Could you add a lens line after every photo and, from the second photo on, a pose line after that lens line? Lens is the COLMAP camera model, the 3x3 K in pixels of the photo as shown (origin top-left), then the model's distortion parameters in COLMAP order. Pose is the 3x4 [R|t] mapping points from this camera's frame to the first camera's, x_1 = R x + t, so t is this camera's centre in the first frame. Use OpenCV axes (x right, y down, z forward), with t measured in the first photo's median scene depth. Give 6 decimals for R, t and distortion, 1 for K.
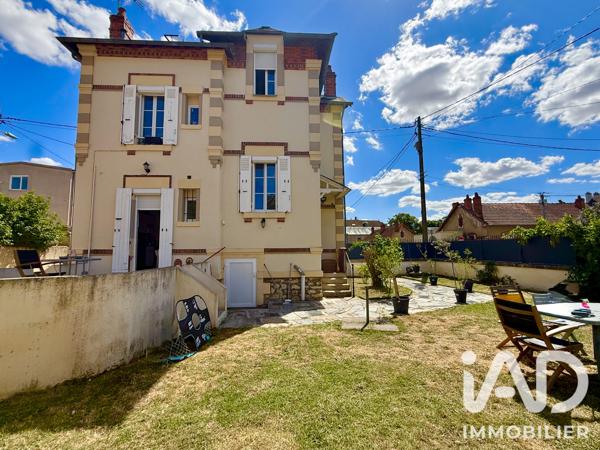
lens RADIAL K [[310.4, 0, 273.2], [0, 310.4, 224.7], [0, 0, 1]] dist [0.001273, 0.000434]
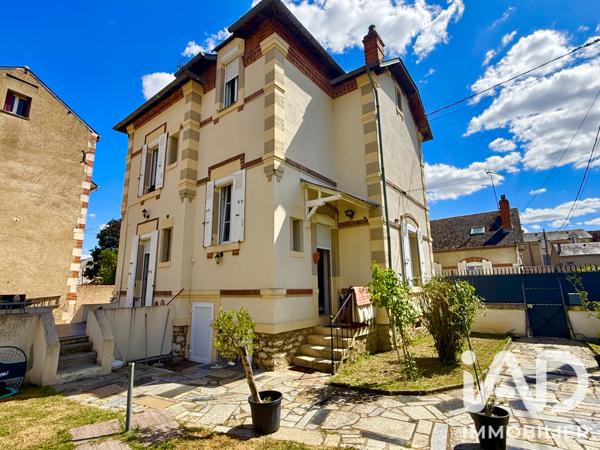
lens RADIAL K [[310.4, 0, 273.2], [0, 310.4, 224.7], [0, 0, 1]] dist [0.001273, 0.000434]
pose [[0.729187, -0.137879, -0.670281, 0.619968], [0.070032, 0.989385, -0.127333, 0.021311], [0.680722, 0.045908, 0.731102, 0.497733]]
